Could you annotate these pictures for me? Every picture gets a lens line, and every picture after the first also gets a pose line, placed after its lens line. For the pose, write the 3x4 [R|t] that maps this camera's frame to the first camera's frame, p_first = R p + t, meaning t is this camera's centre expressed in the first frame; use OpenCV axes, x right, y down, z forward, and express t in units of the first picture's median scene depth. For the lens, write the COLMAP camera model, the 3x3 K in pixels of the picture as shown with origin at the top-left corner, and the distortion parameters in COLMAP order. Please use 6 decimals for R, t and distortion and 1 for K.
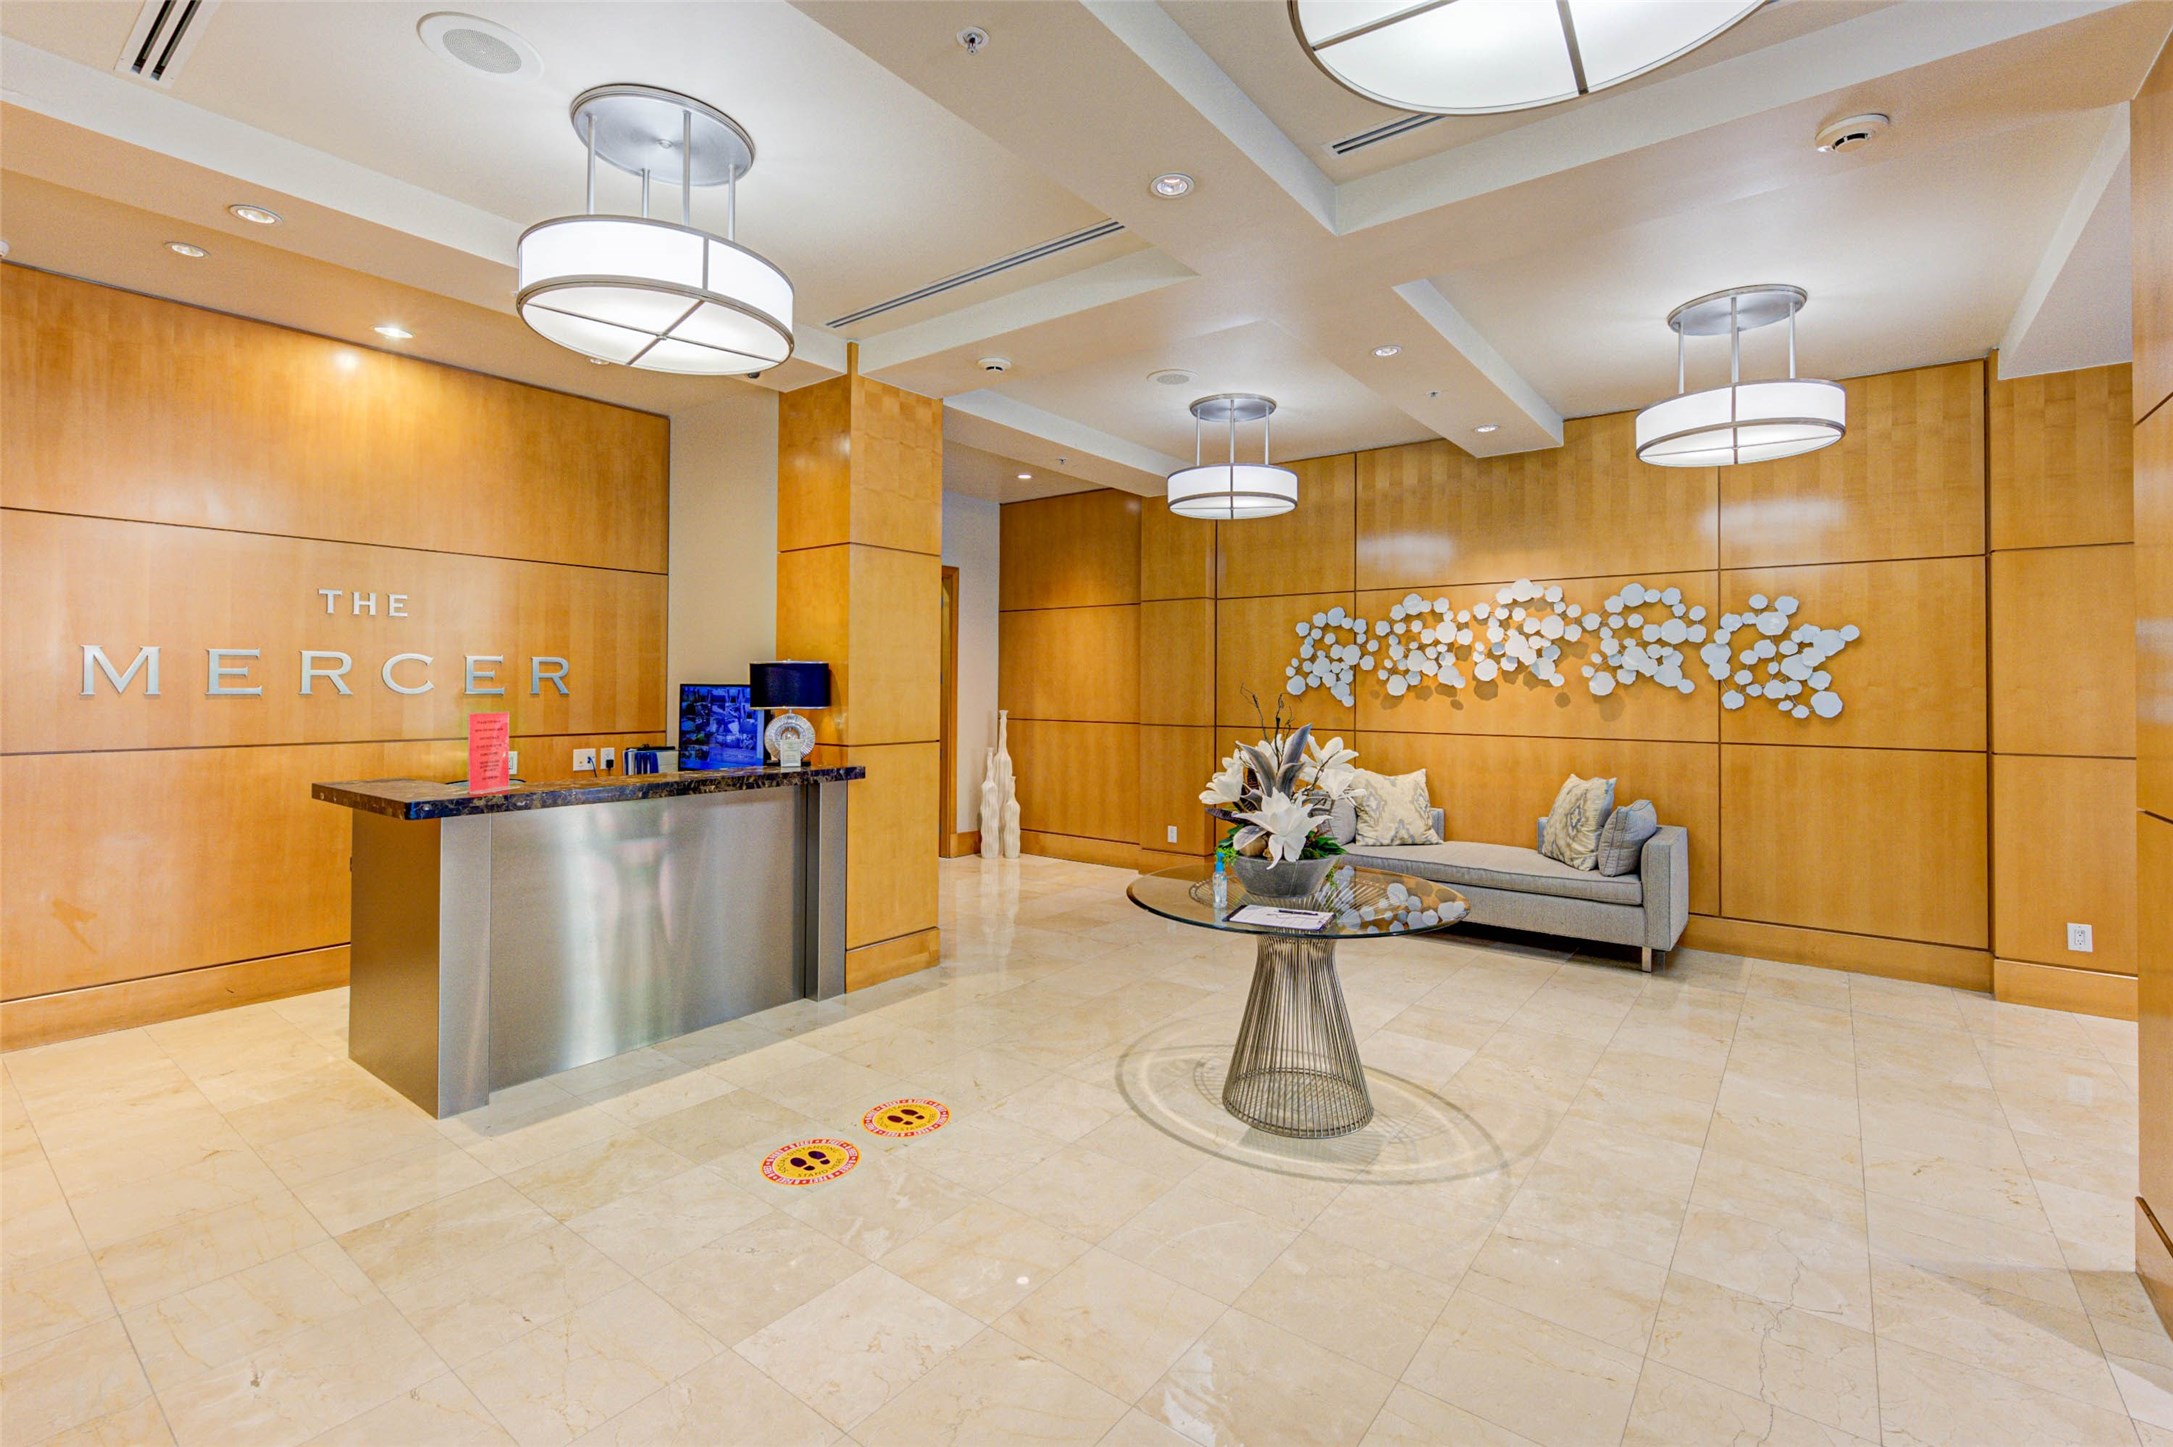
lens RADIAL K [[969.7, 0, 1086.5], [0, 969.7, 723.5], [0, 0, 1]] dist [-0.022700, -0.000377]
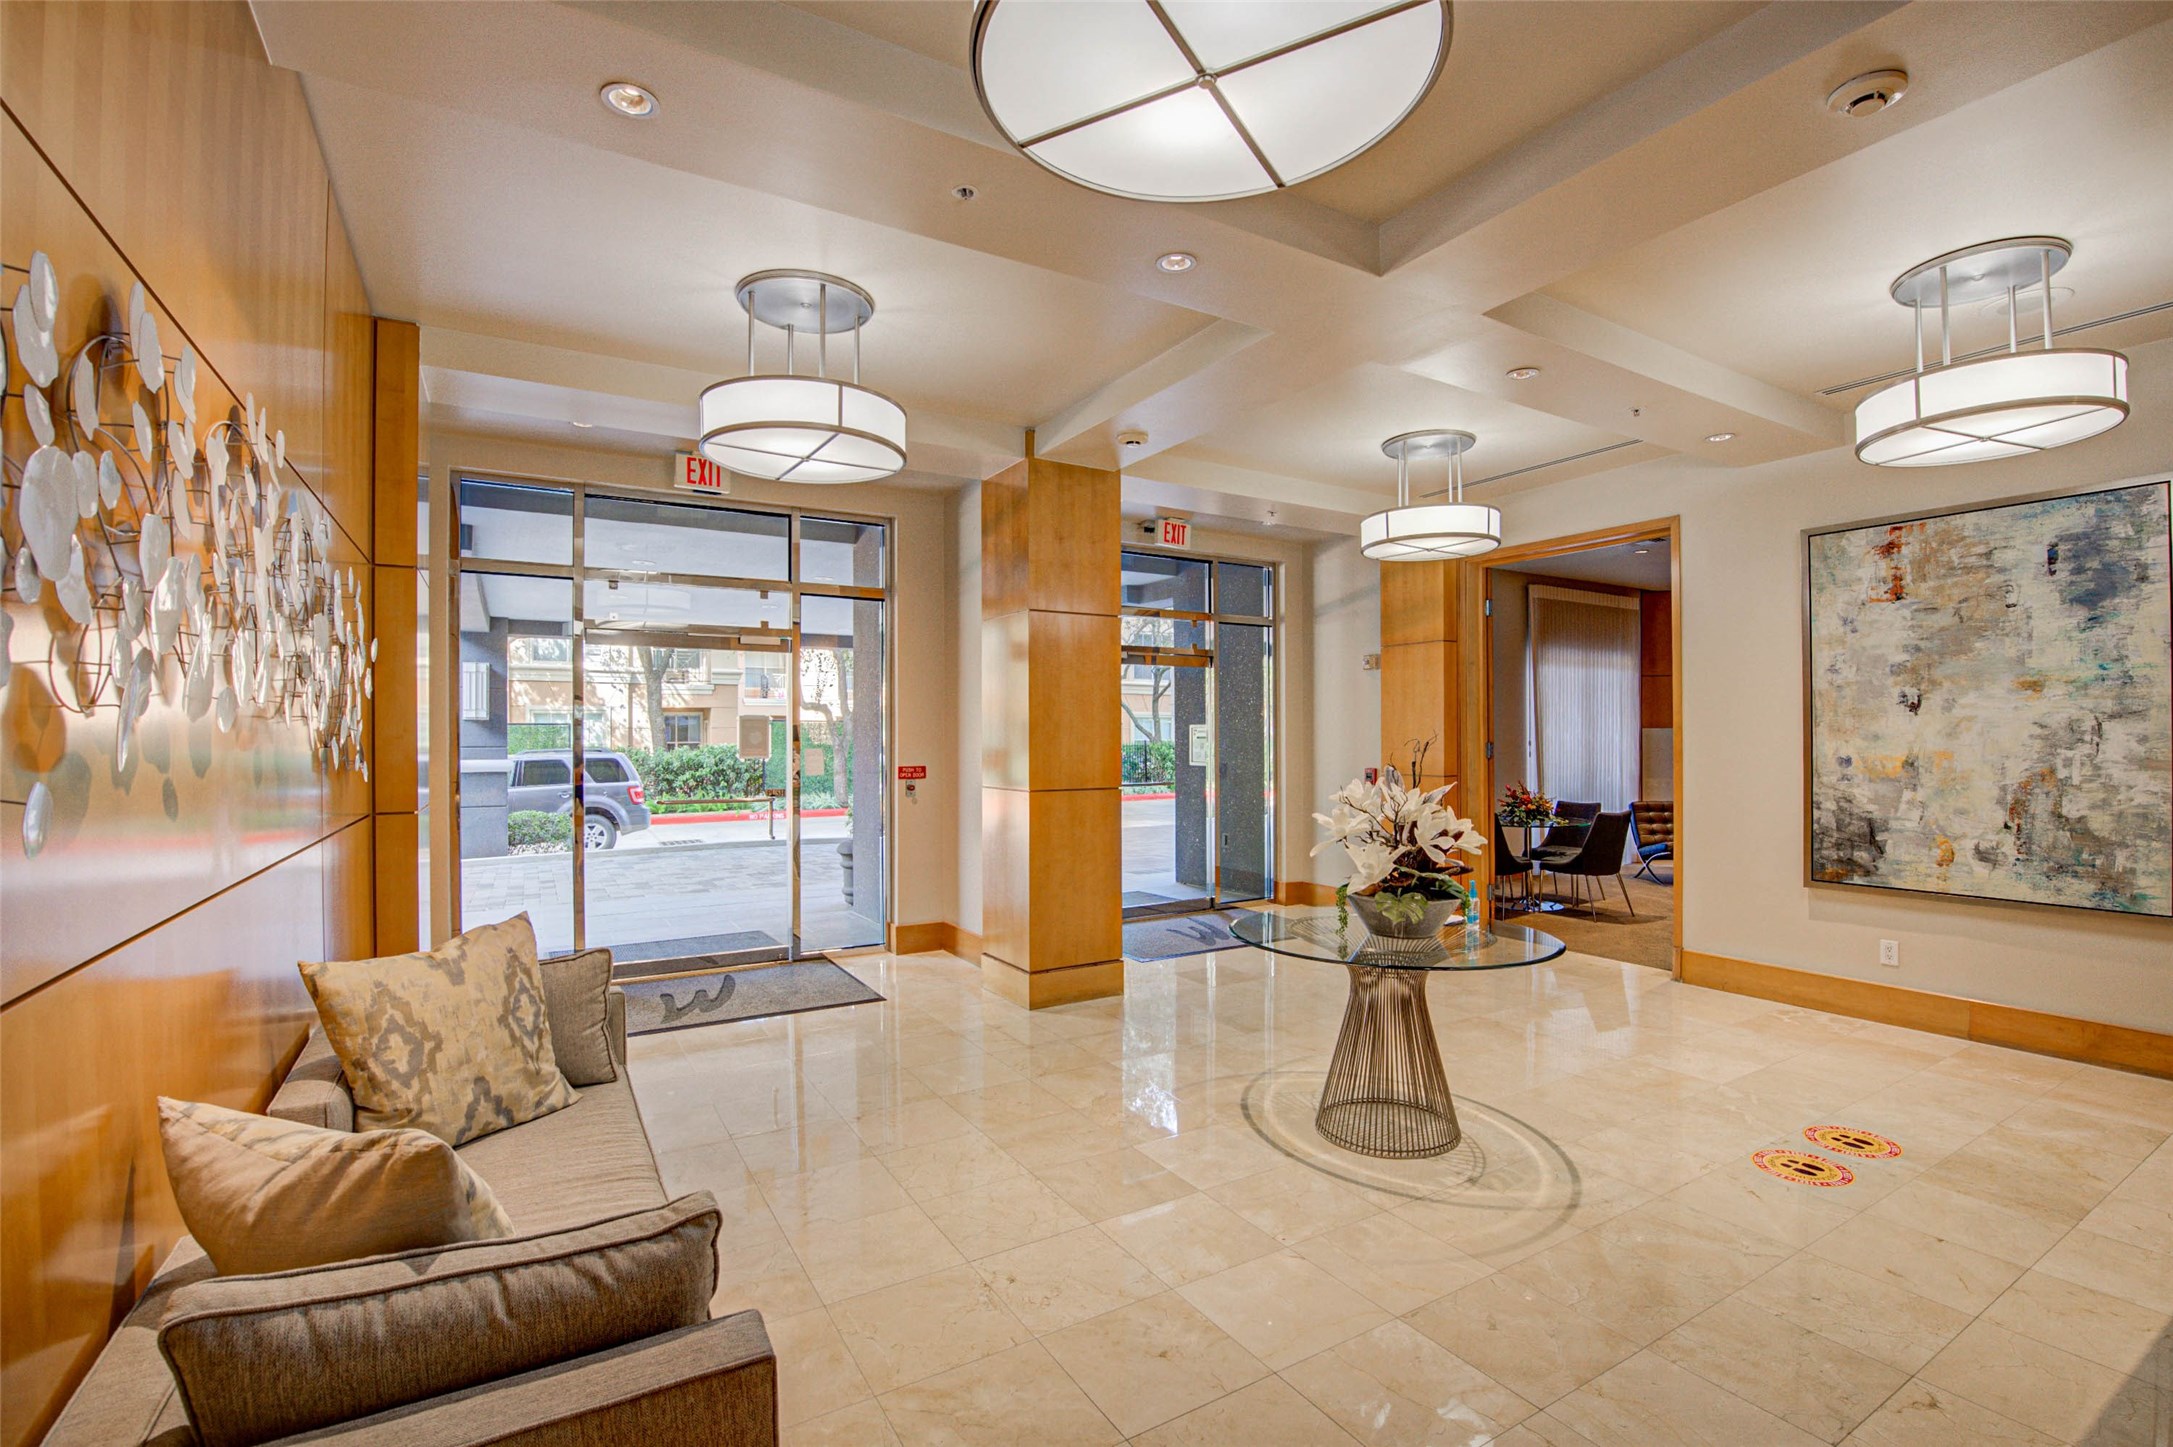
lens RADIAL K [[969.7, 0, 1086.5], [0, 969.7, 723.5], [0, 0, 1]] dist [-0.022700, -0.000377]
pose [[-0.928373, -0.000879, 0.371650, 0.133484], [0.005950, 0.999834, 0.017229, -0.073242], [-0.371603, 0.018206, -0.928213, 2.135514]]
